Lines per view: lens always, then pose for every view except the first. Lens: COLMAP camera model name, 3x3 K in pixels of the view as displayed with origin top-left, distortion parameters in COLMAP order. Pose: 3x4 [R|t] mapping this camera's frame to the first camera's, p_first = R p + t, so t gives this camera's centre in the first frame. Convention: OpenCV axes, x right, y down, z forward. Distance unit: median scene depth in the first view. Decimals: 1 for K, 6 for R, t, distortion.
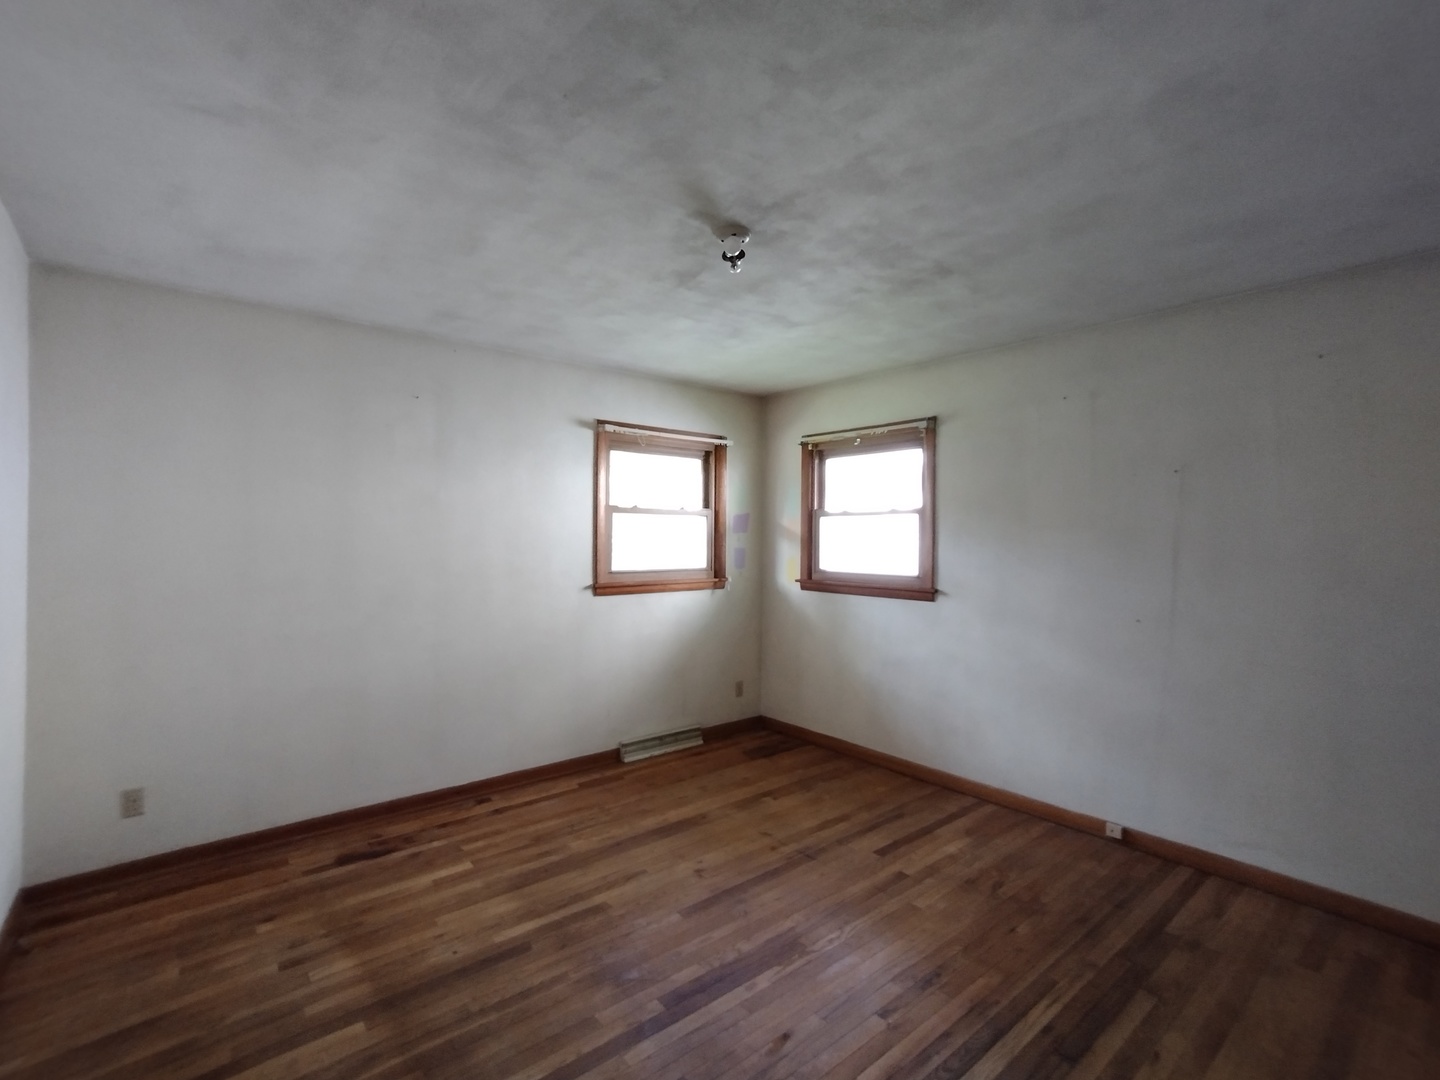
lens RADIAL K [[668.0, 0, 720.0], [0, 668.0, 540.0], [0, 0, 1]] dist [0.001334, 0.000924]
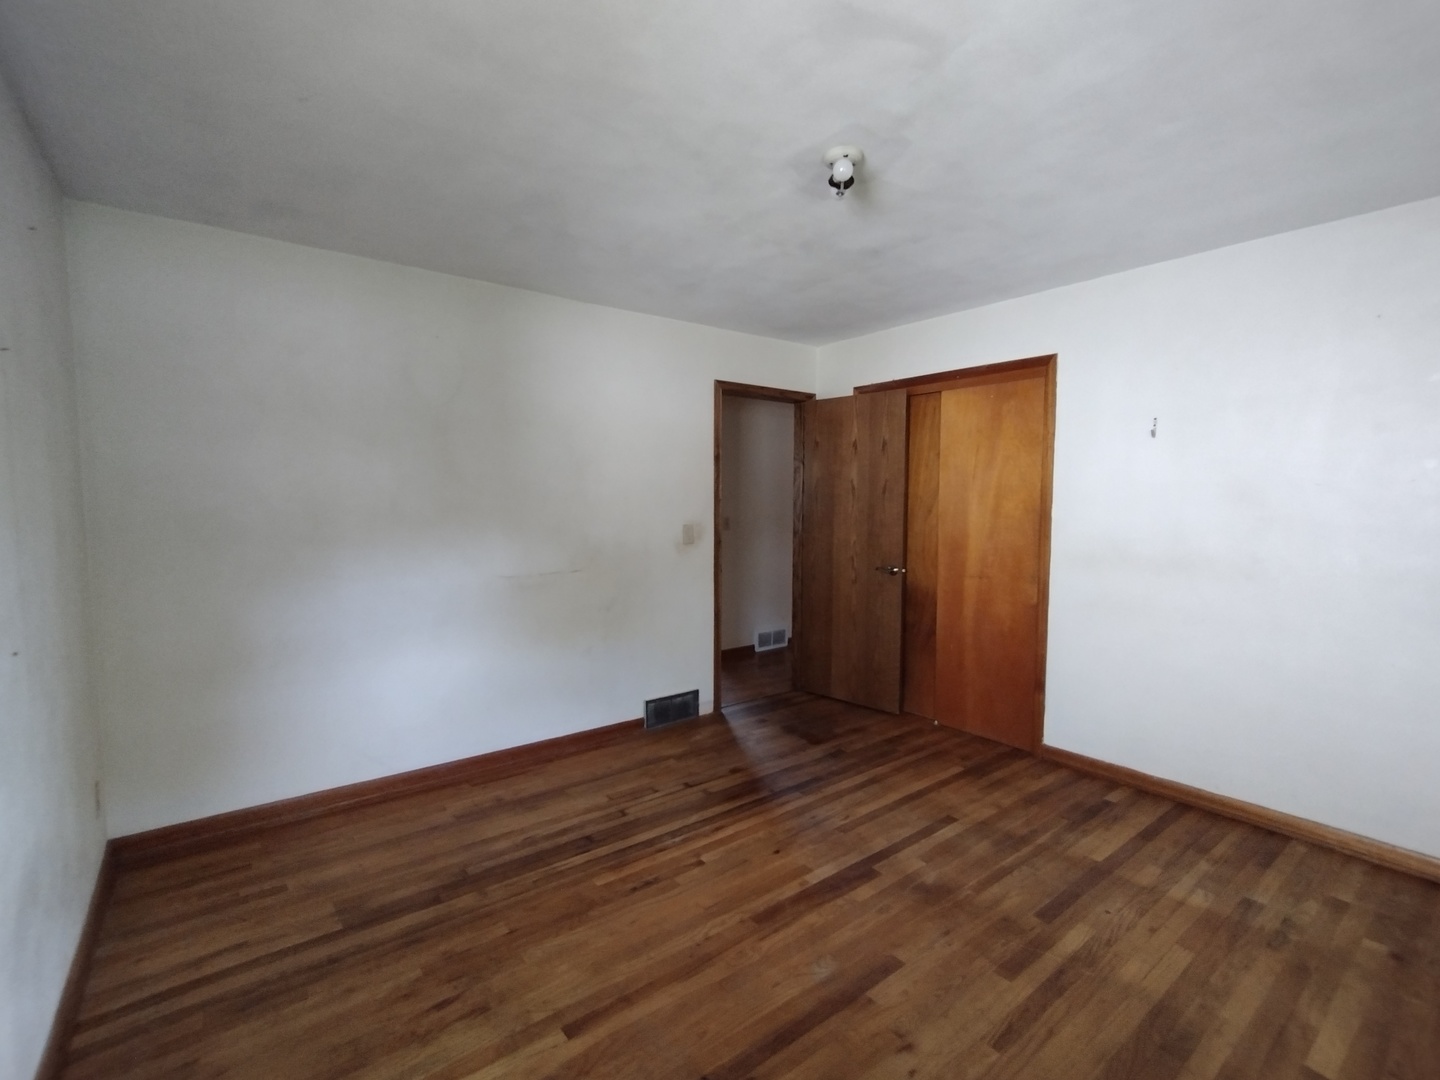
lens RADIAL K [[668.0, 0, 720.0], [0, 668.0, 540.0], [0, 0, 1]] dist [0.001334, 0.000924]
pose [[-0.999335, -0.012071, 0.034414, 0.141330], [-0.009497, 0.997212, 0.074019, 0.000515], [-0.035211, 0.073643, -0.996663, 1.853114]]
